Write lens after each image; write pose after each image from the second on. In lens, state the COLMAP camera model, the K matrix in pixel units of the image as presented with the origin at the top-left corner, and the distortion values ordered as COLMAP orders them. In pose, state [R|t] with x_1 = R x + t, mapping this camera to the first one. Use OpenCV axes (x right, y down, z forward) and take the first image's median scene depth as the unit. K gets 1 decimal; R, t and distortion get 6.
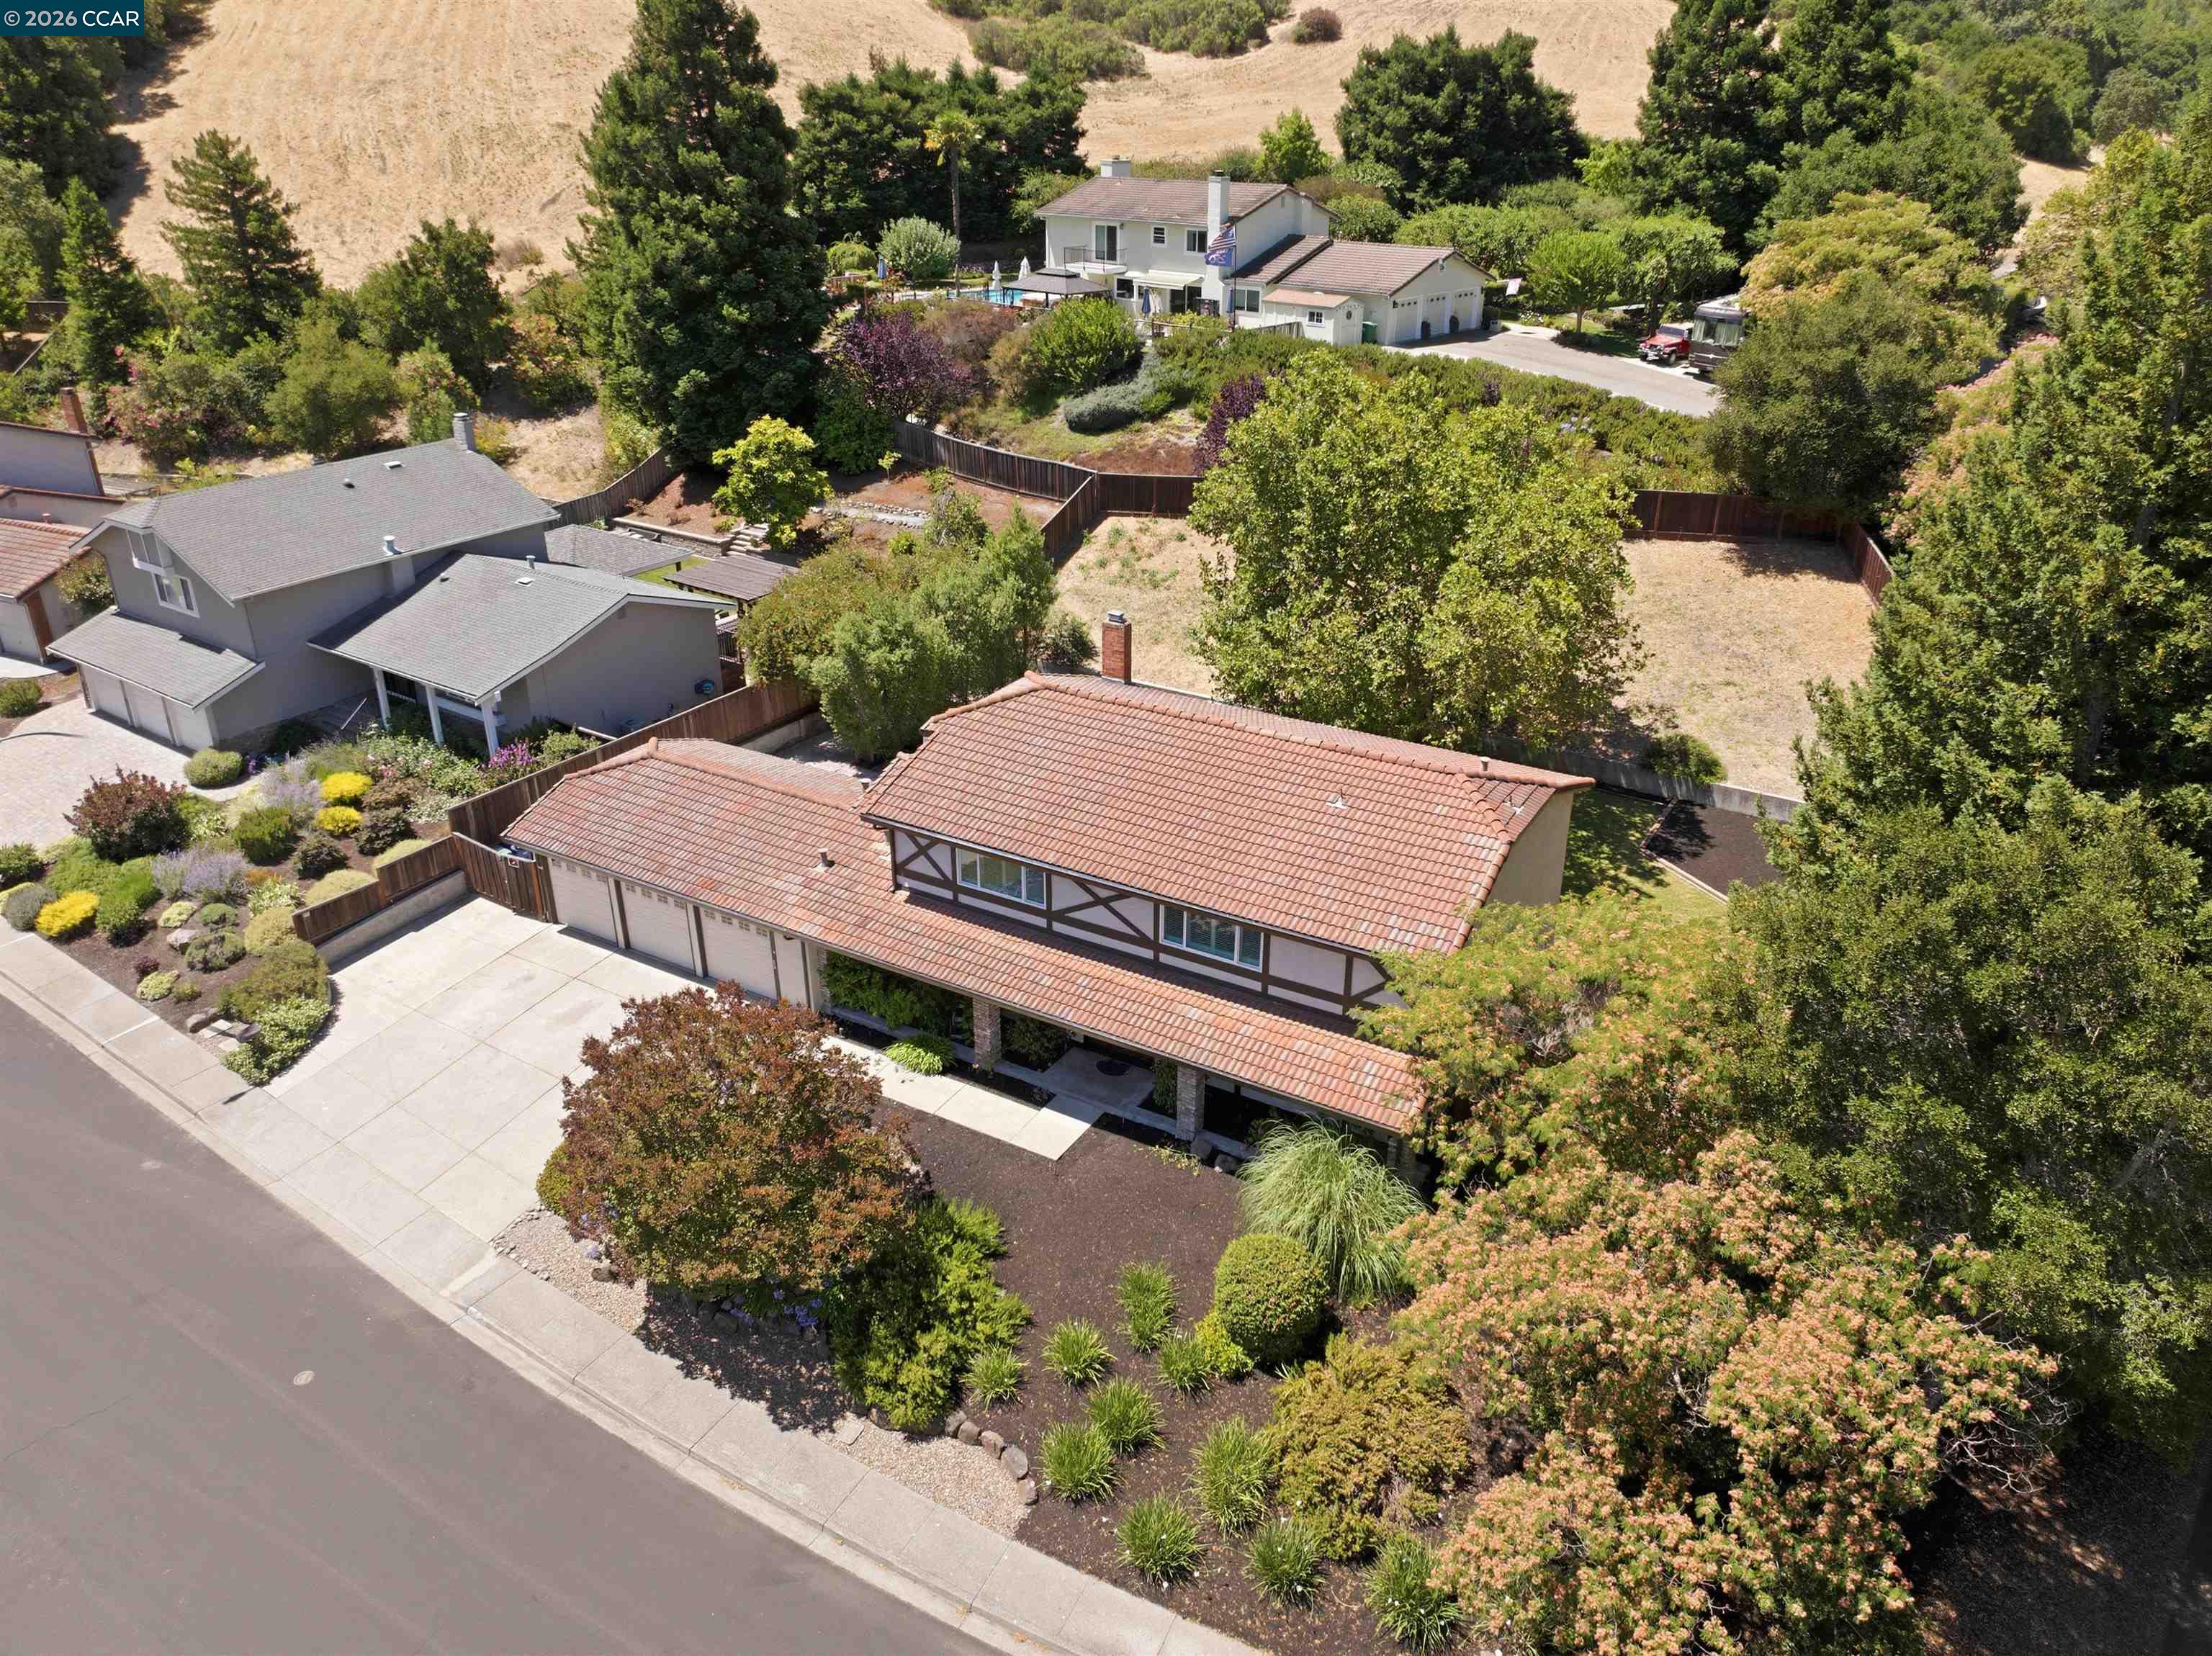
lens RADIAL K [[1557.8, 0, 1106.8], [0, 1557.8, 816.7], [0, 0, 1]] dist [-0.041746, 0.001113]
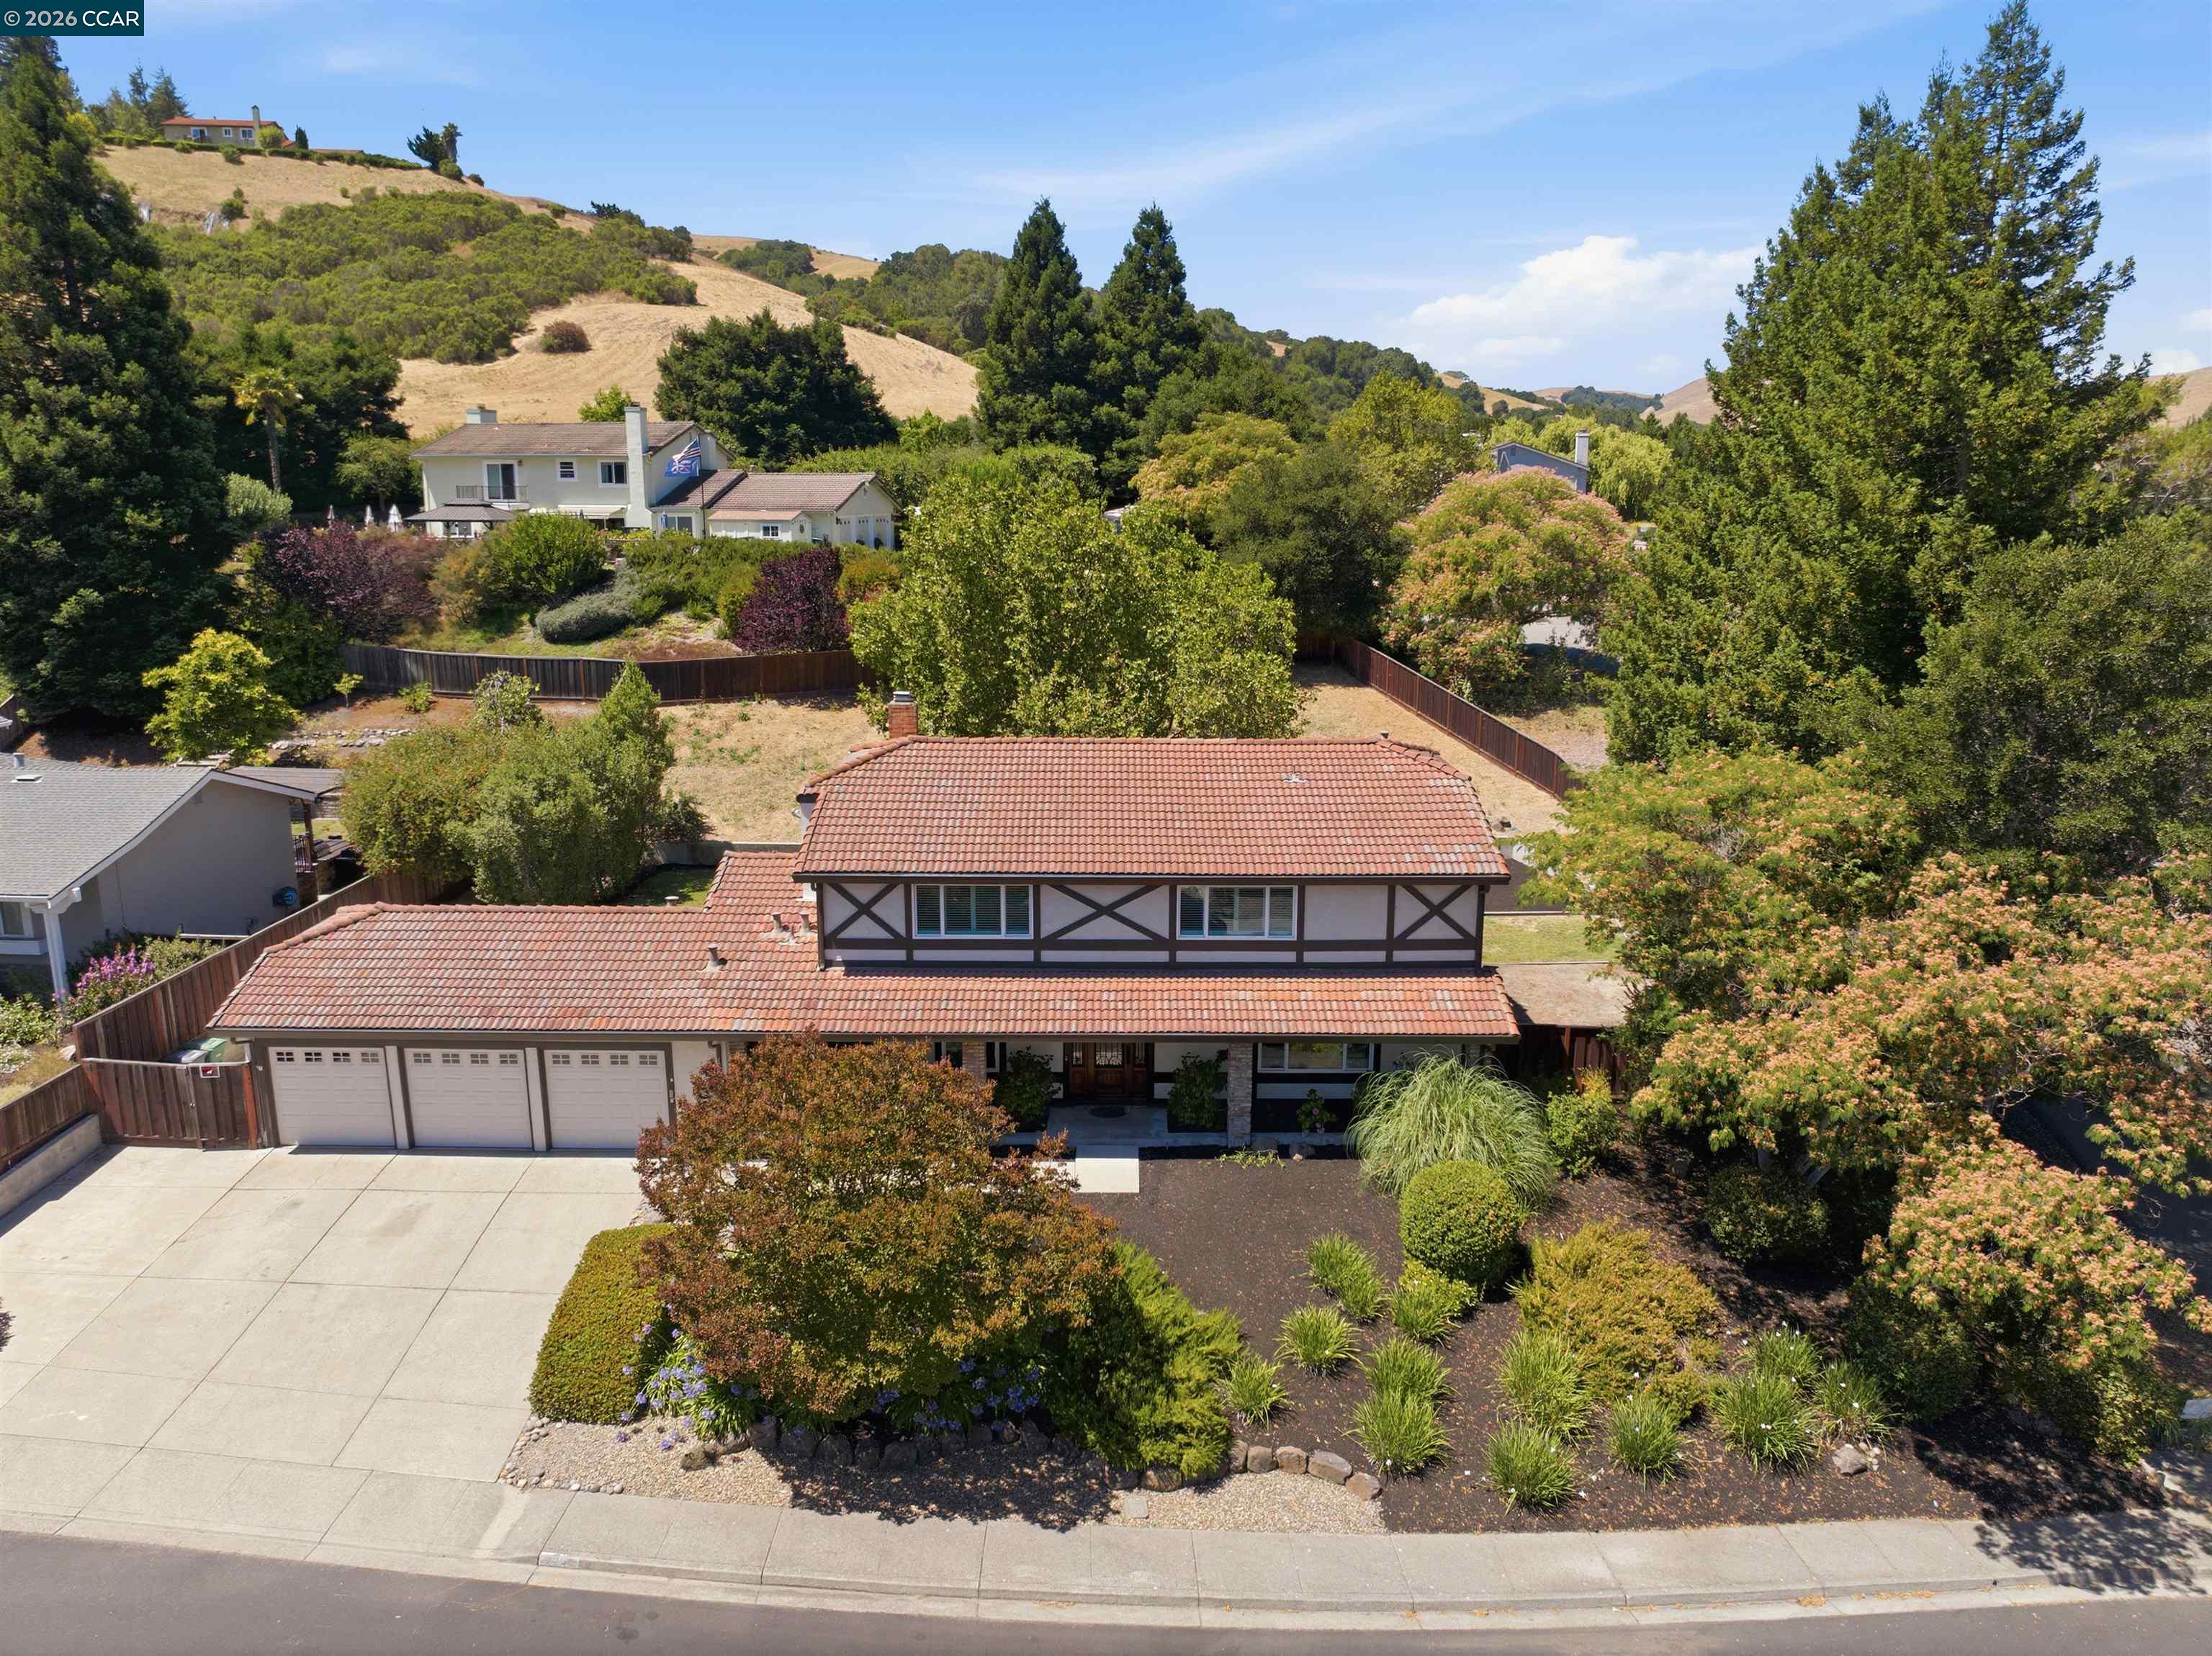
lens RADIAL K [[1557.8, 0, 1111.8], [0, 1557.8, 817.7], [0, 0, 1]] dist [-0.041746, 0.001113]
pose [[0.858566, -0.106075, 0.501610, -0.224126], [0.212898, 0.963787, -0.160589, 0.073714], [-0.466411, 0.244669, 0.850058, 0.096186]]
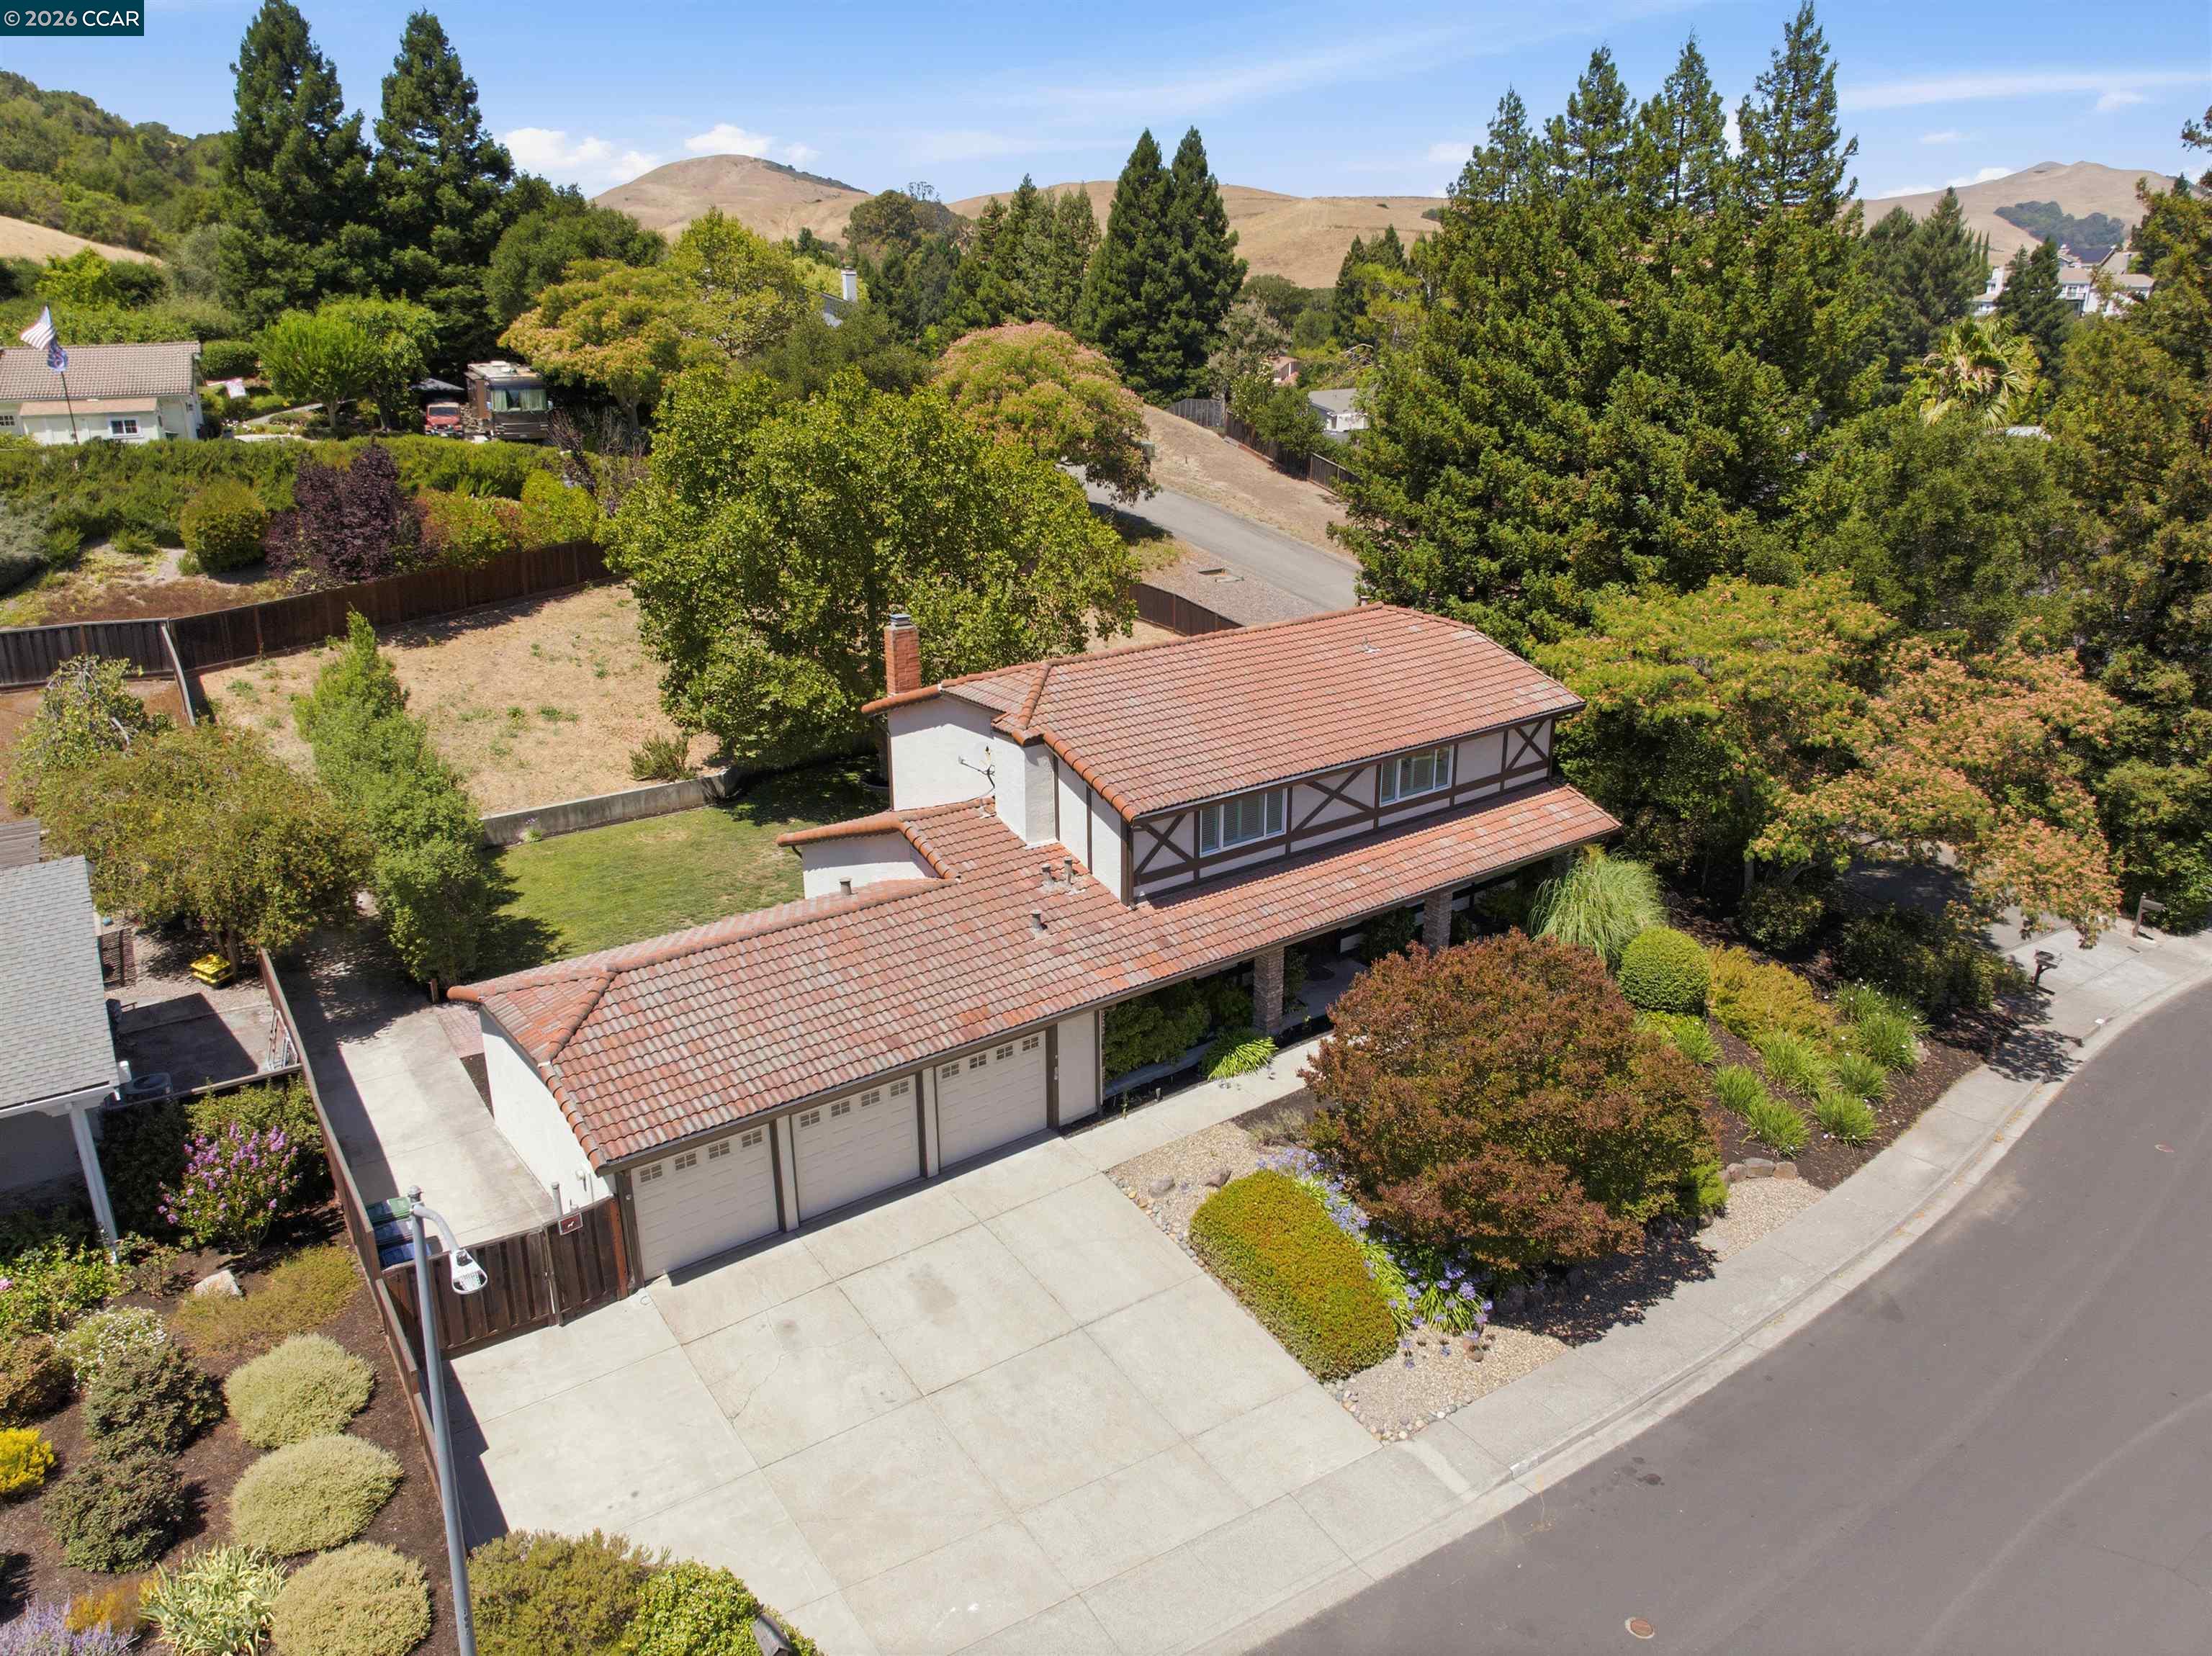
lens RADIAL K [[1557.8, 0, 1110.3], [0, 1557.8, 812.8], [0, 0, 1]] dist [-0.041746, 0.001113]
pose [[0.371678, -0.299225, 0.878817, -0.463298], [0.395029, 0.907633, 0.141967, -0.066148], [-0.840123, 0.294393, 0.455550, 0.325283]]
